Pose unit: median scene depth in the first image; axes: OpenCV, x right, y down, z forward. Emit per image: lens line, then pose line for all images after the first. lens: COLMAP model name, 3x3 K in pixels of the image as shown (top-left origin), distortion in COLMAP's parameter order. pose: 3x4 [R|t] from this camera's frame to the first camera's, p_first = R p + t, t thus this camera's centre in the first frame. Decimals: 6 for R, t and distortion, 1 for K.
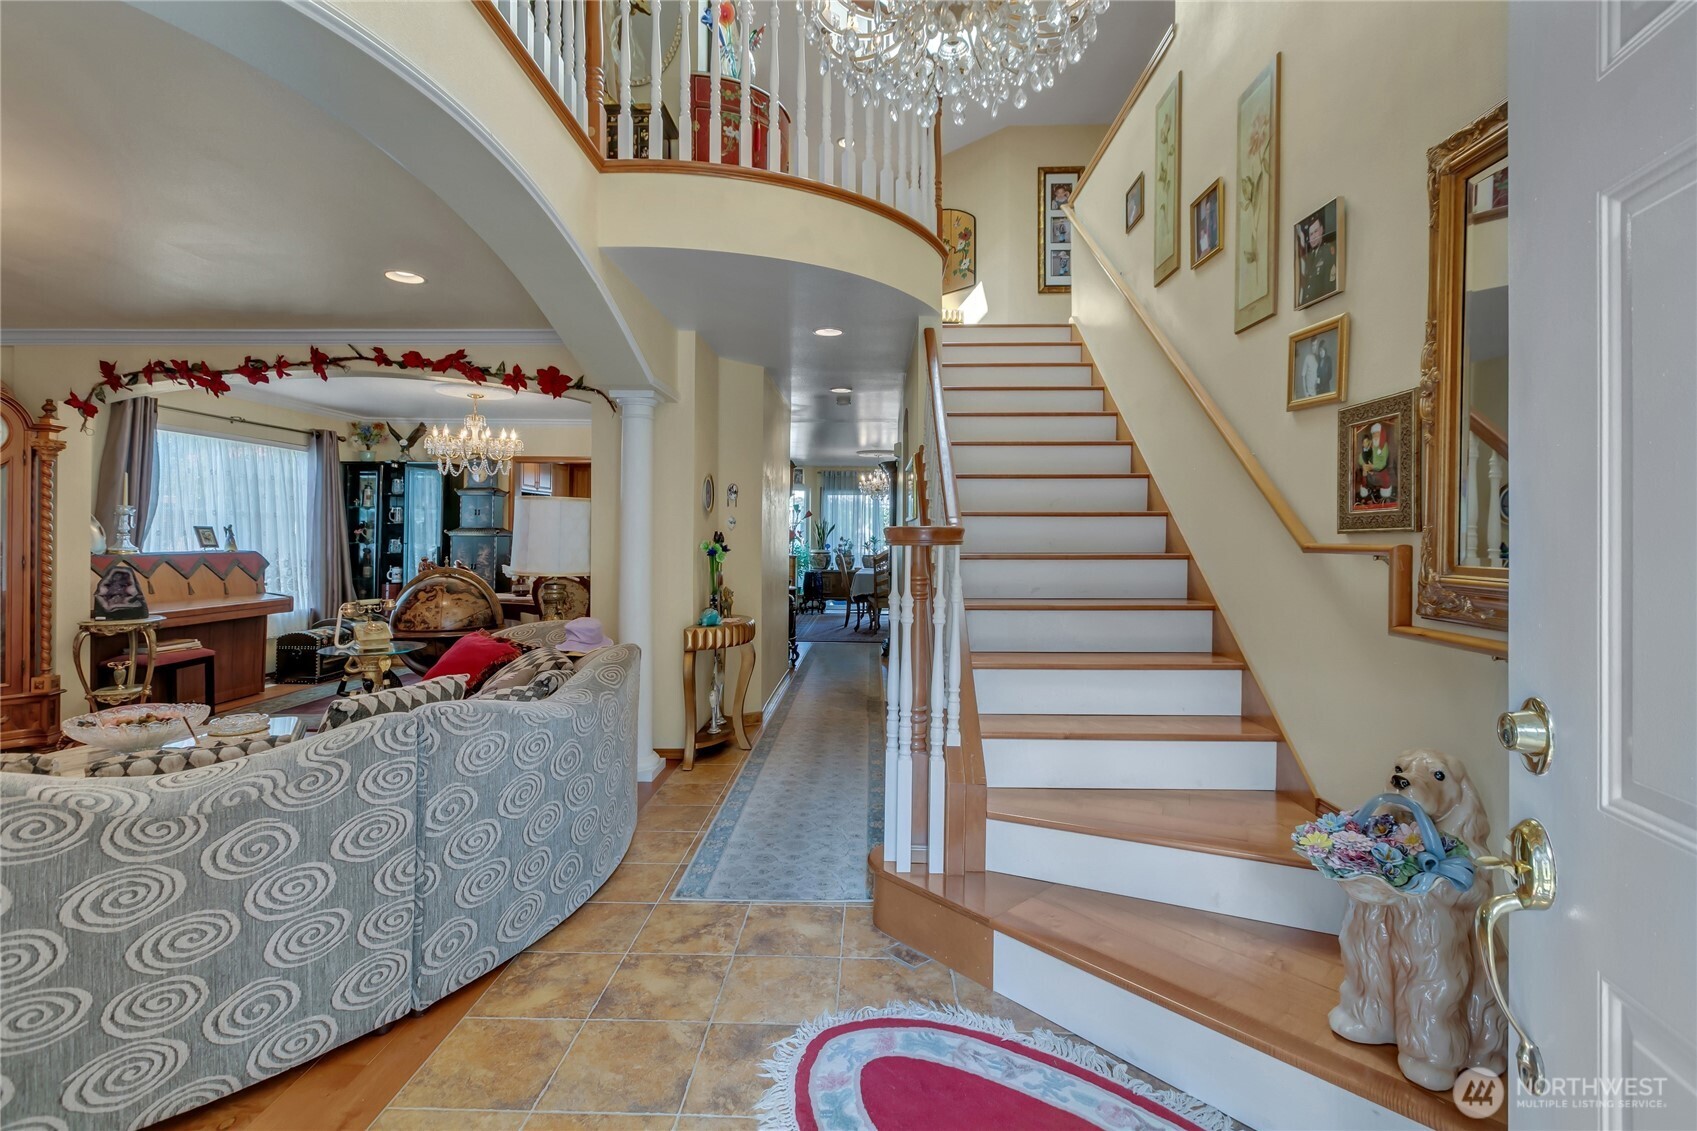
lens RADIAL K [[785.8, 0, 859.9], [0, 785.8, 542.6], [0, 0, 1]] dist [-0.002708, -0.001052]
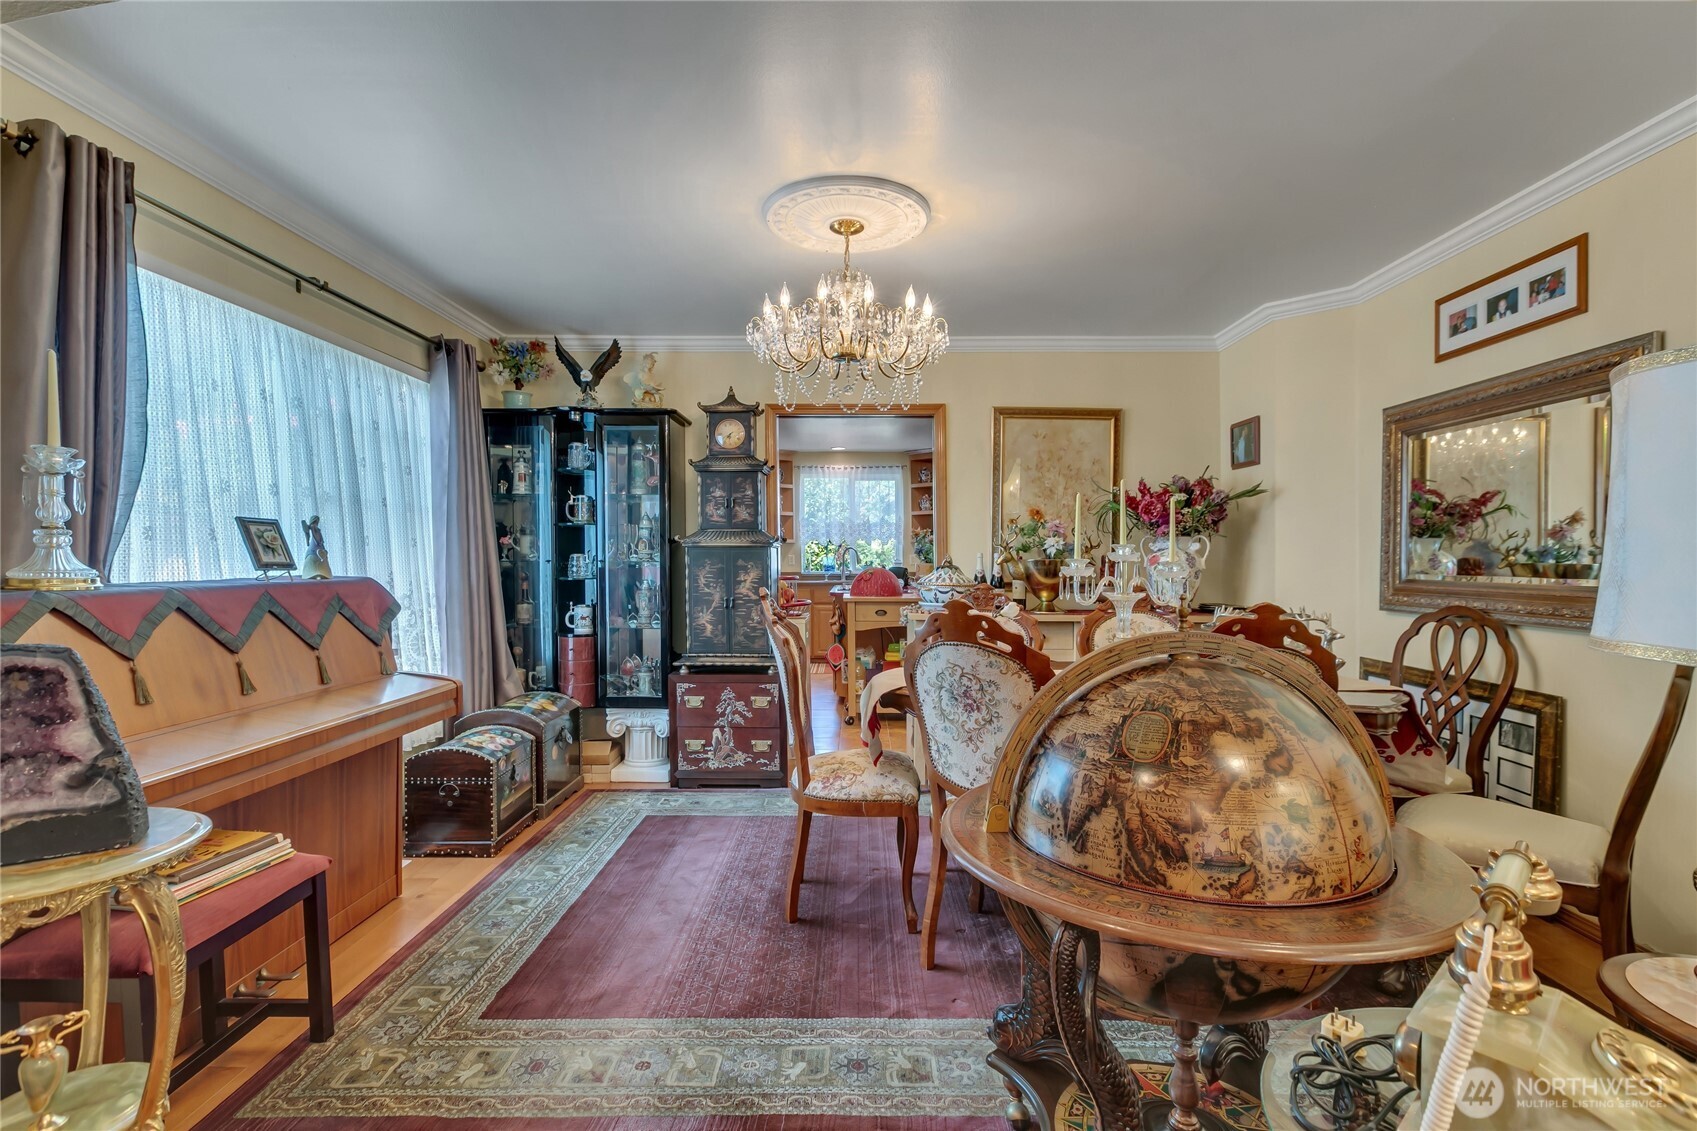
lens RADIAL K [[785.8, 0, 835.8], [0, 785.8, 593.2], [0, 0, 1]] dist [-0.002708, -0.001052]
pose [[0.999885, -0.012909, 0.008016, -0.536376], [0.012611, 0.999264, 0.036238, 0.007221], [-0.008478, -0.036133, 0.999311, 0.583921]]
